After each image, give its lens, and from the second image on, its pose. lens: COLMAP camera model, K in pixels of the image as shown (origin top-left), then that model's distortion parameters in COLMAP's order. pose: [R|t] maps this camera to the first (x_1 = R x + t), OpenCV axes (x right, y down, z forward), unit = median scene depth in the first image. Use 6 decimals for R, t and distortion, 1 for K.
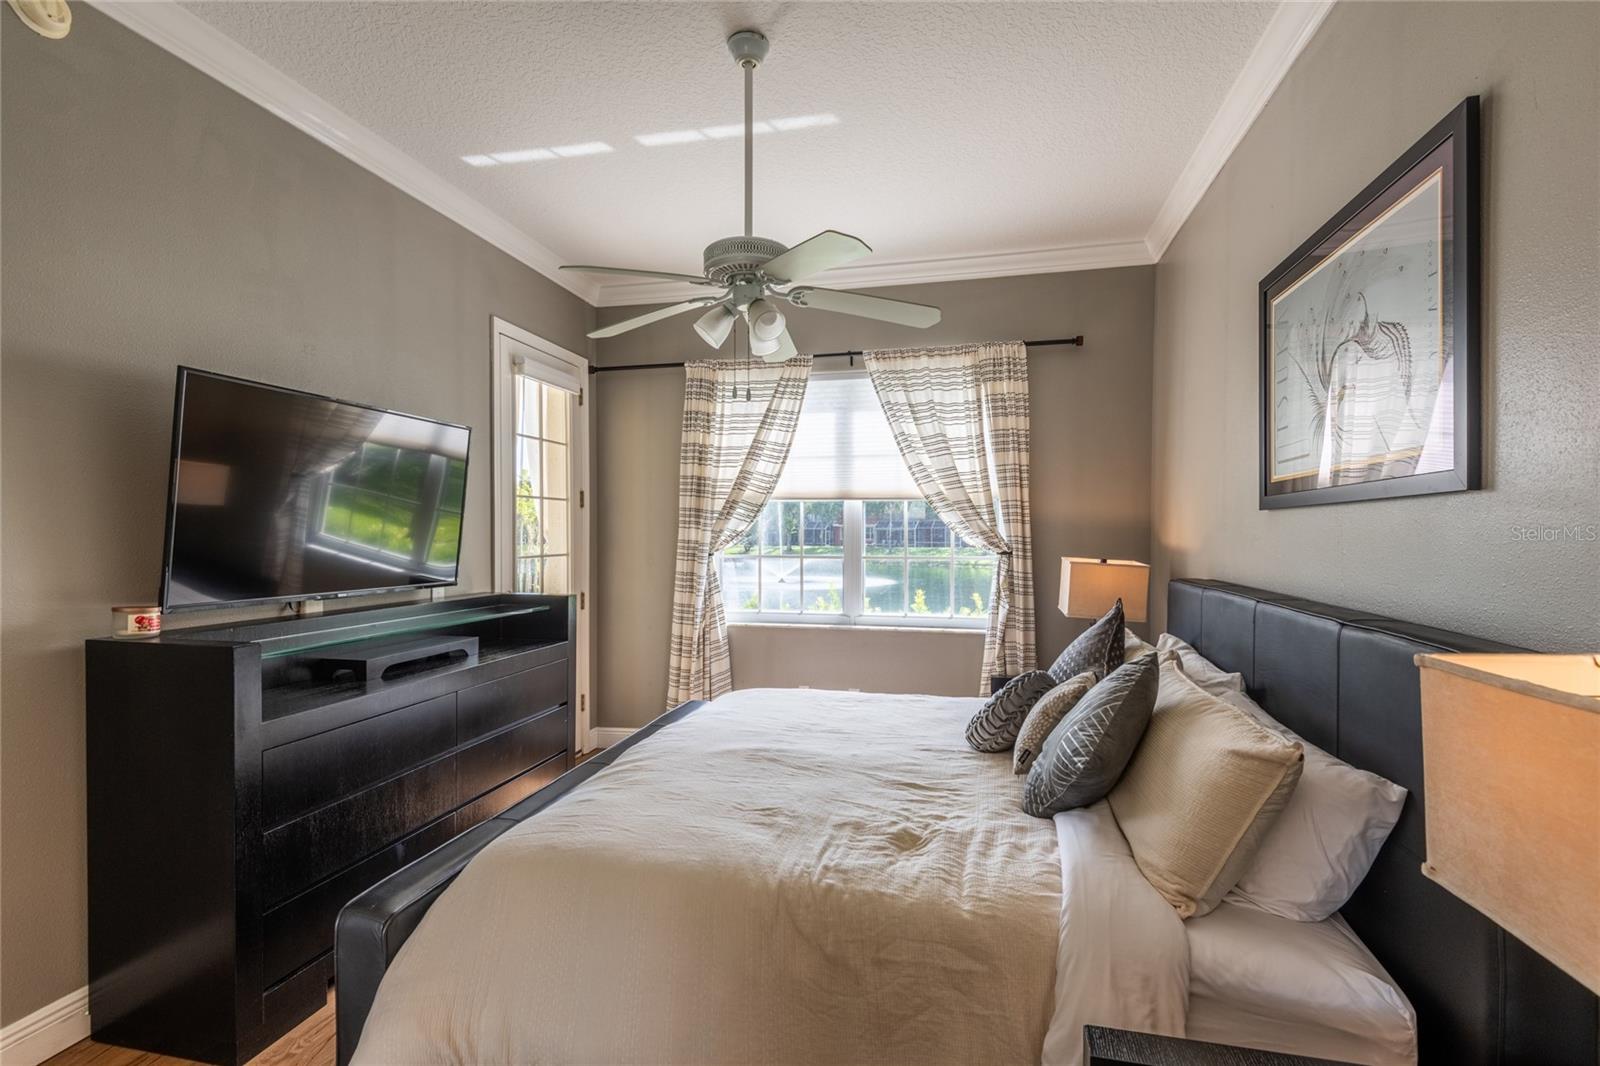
lens RADIAL K [[734.4, 0, 818.7], [0, 734.4, 544.5], [0, 0, 1]] dist [0.033373, -0.000096]
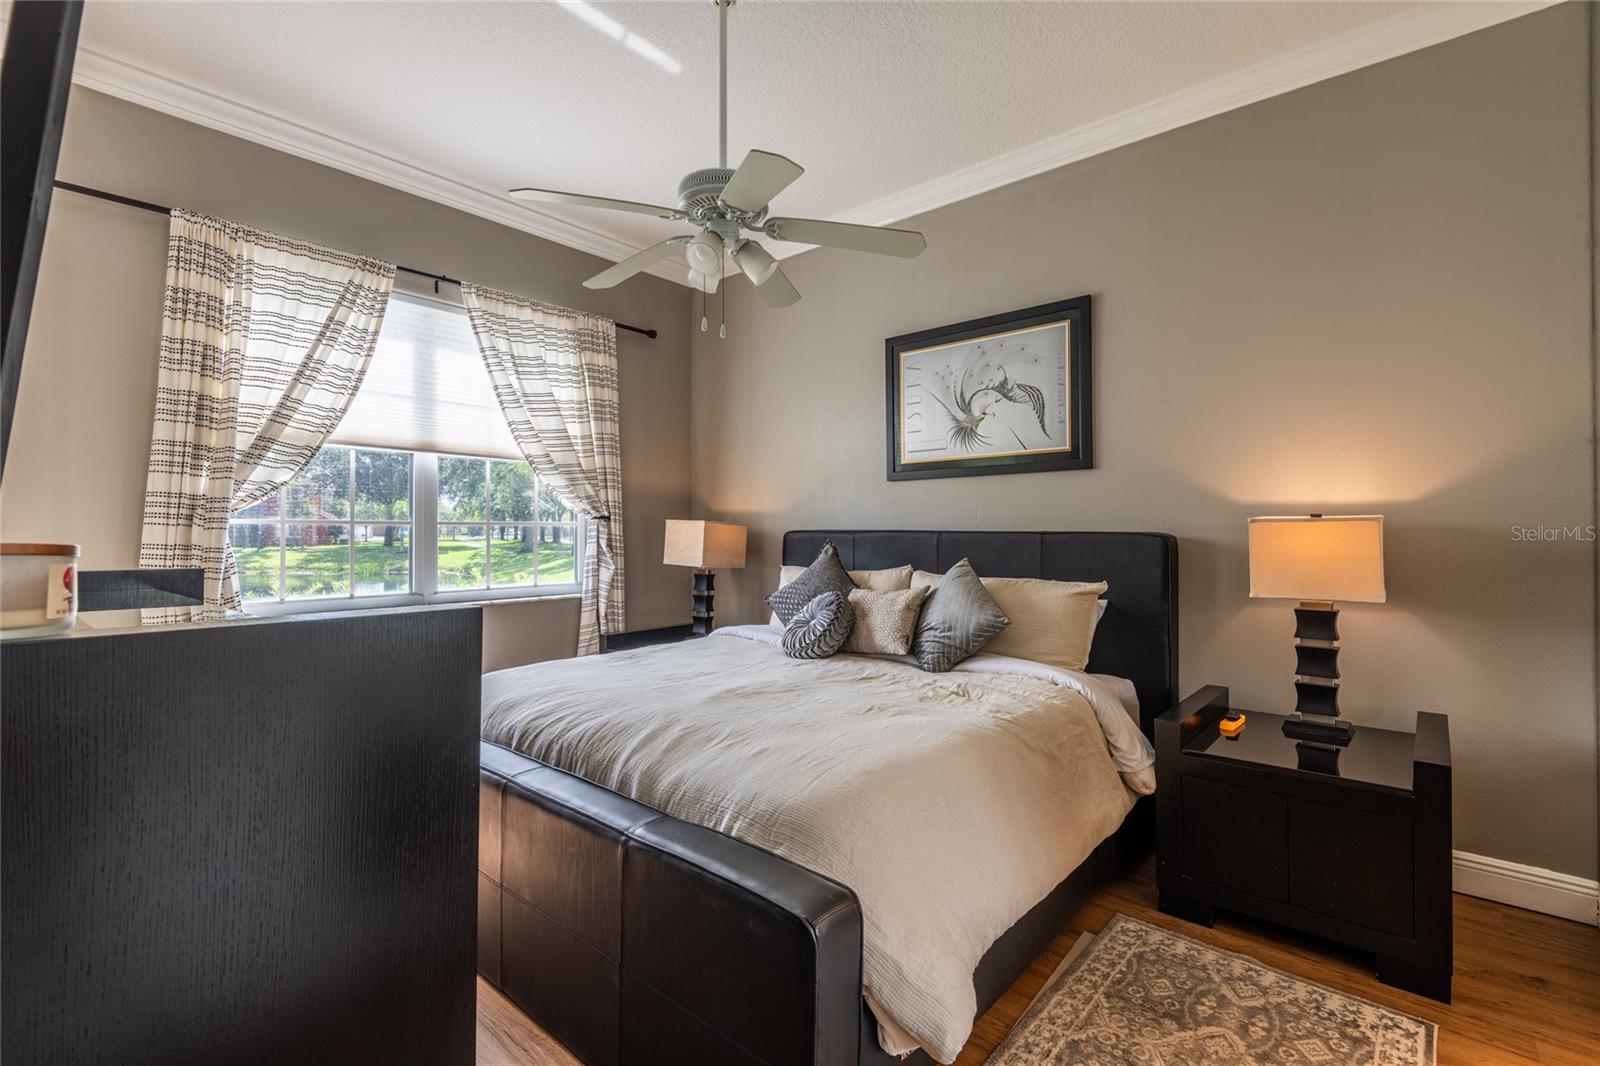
lens RADIAL K [[717.7, 0, 807.5], [0, 717.7, 529.7], [0, 0, 1]] dist [0.030866, -0.016130]
pose [[0.479358, 0.001451, 0.877618, -0.505420], [0.010655, 0.999915, -0.007473, 0.039478], [-0.877555, 0.012933, 0.479302, 0.252023]]
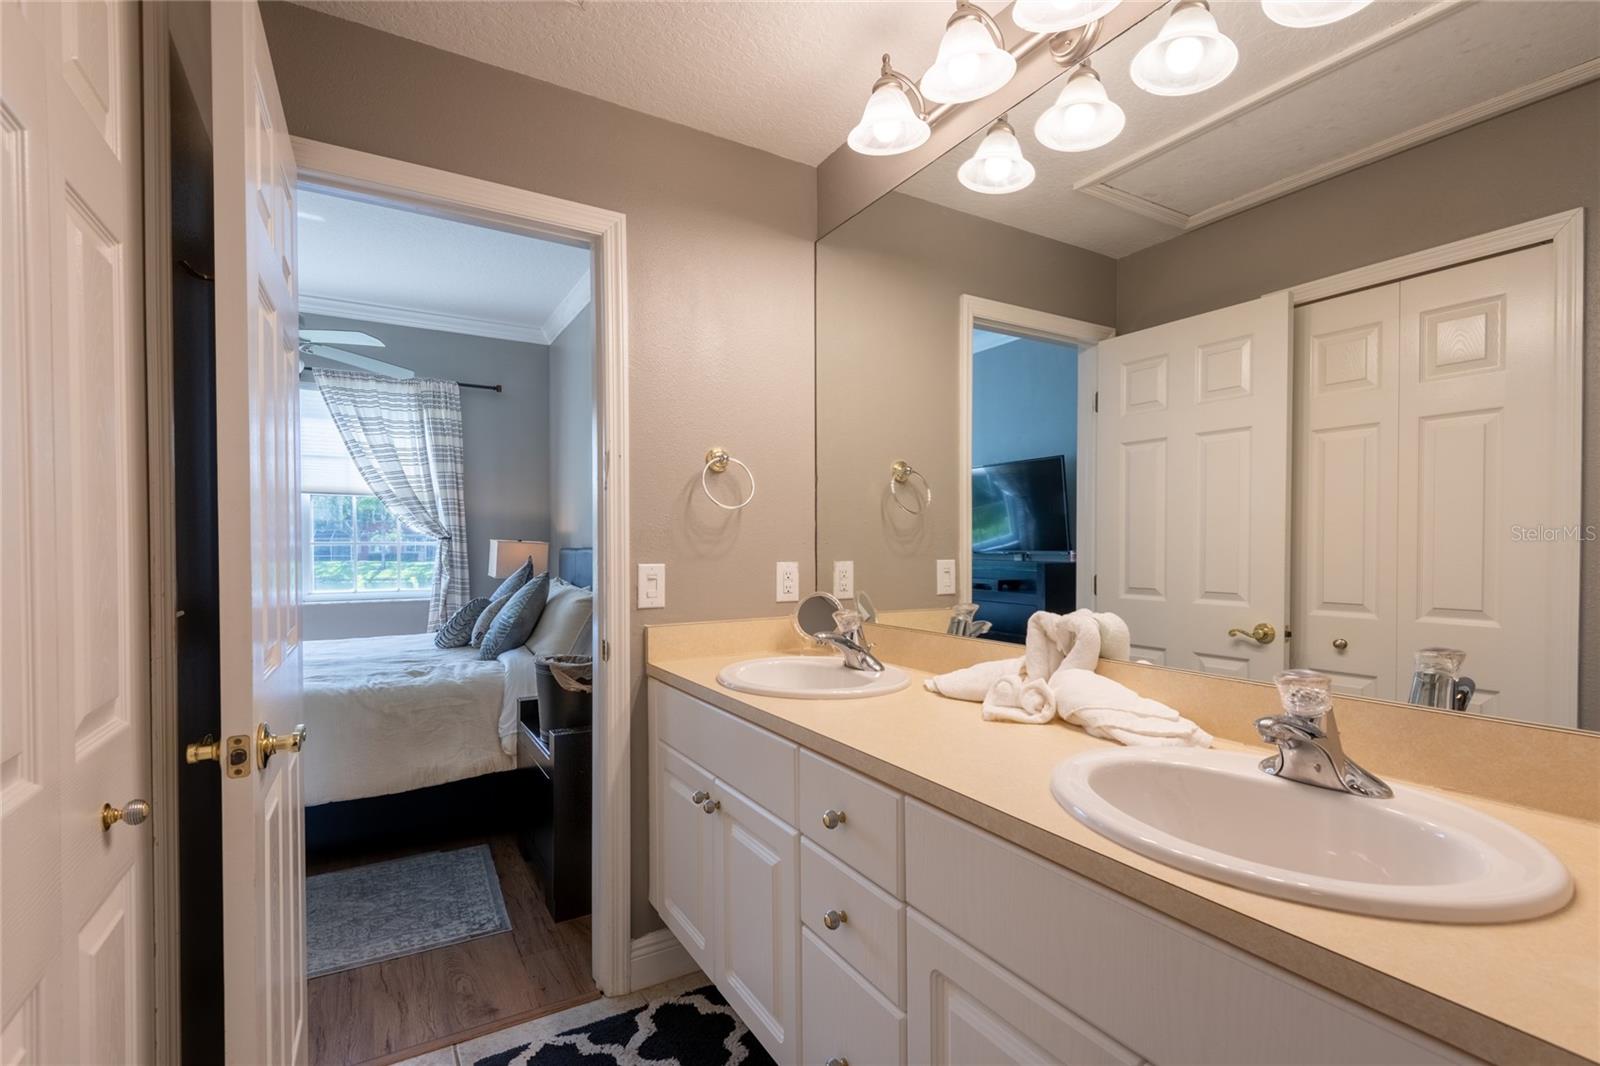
lens RADIAL K [[727.8, 0, 796.5], [0, 727.8, 560.1], [0, 0, 1]] dist [0.037542, -0.023557]
pose [[0.740820, -0.014245, 0.671552, -0.169241], [0.011603, 0.999897, 0.008410, 0.047564], [-0.671603, 0.001561, 0.740910, -0.414368]]
